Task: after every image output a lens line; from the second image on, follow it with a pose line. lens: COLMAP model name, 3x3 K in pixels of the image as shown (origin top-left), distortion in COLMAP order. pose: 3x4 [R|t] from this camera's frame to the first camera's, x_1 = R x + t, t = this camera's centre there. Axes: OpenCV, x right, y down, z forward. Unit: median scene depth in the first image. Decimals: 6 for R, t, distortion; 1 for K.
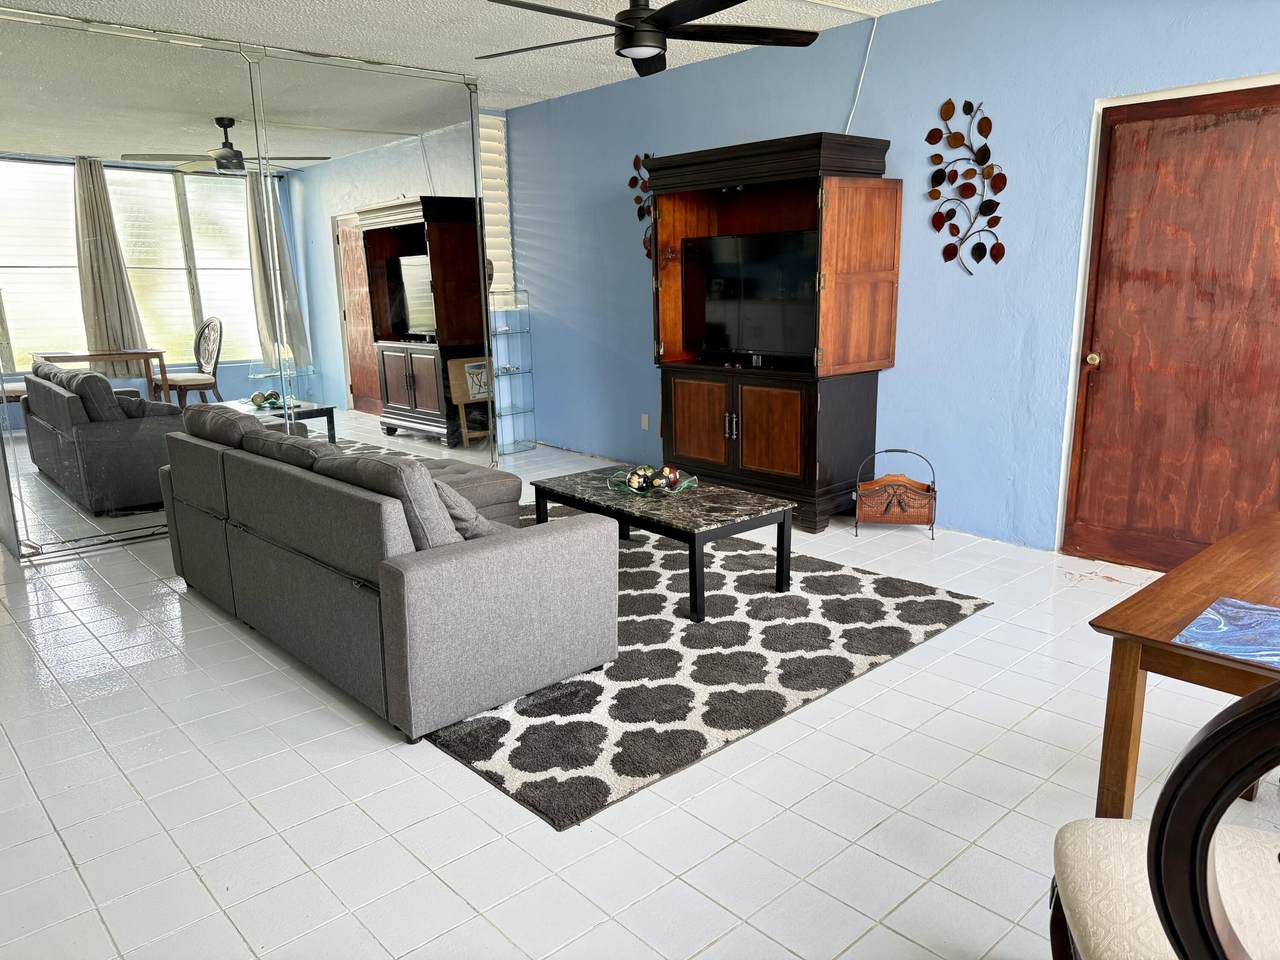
lens RADIAL K [[910.6, 0, 631.8], [0, 910.6, 487.5], [0, 0, 1]] dist [0.010717, -0.007836]
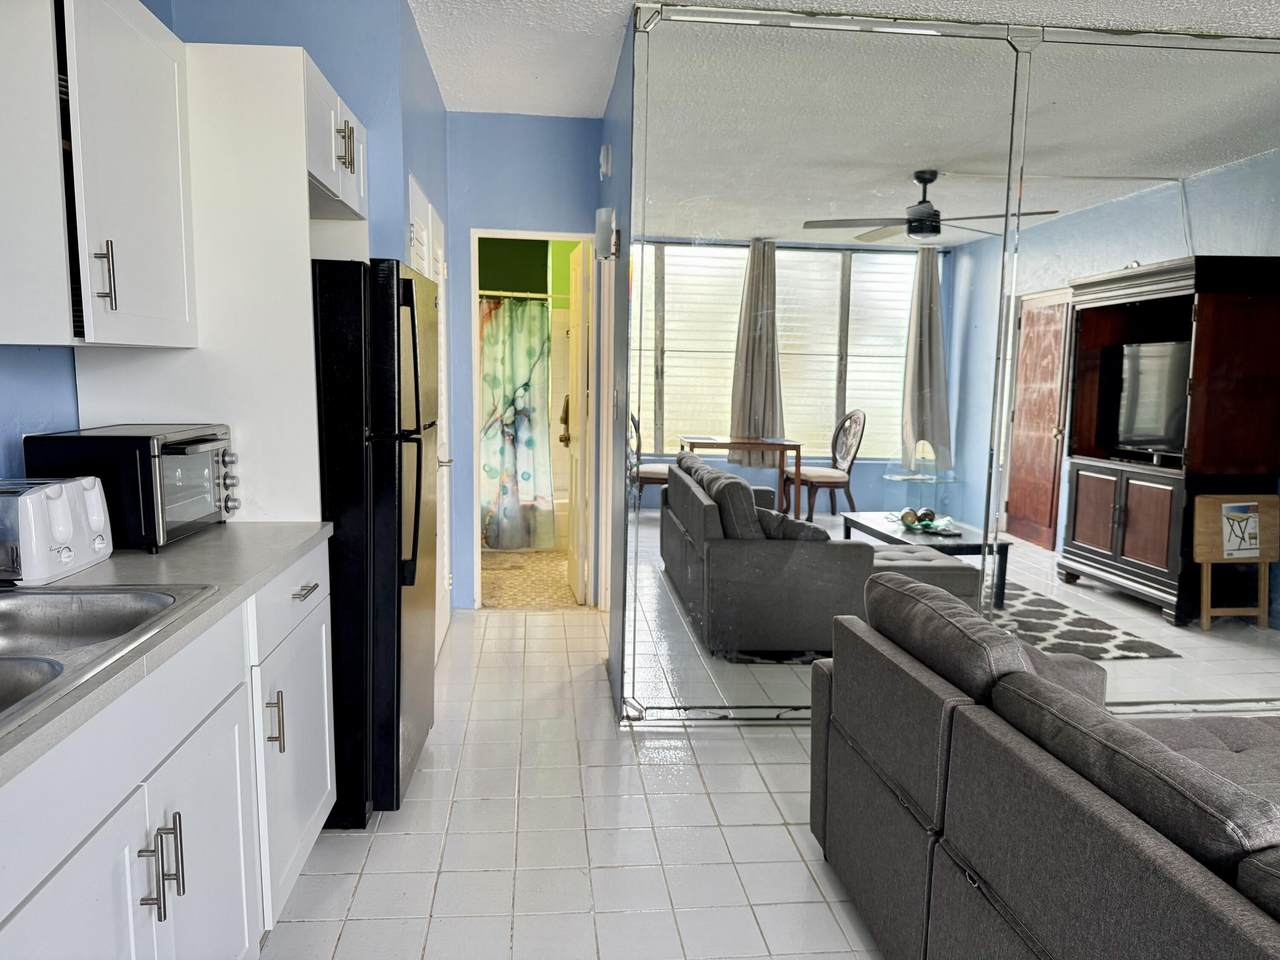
lens RADIAL K [[910.6, 0, 635.5], [0, 910.6, 482.3], [0, 0, 1]] dist [0.010717, -0.007836]
pose [[0.806284, 0.103869, -0.582338, -0.134116], [-0.161779, 0.985650, -0.048187, -0.047457], [0.568976, 0.133062, 0.811517, 0.205572]]
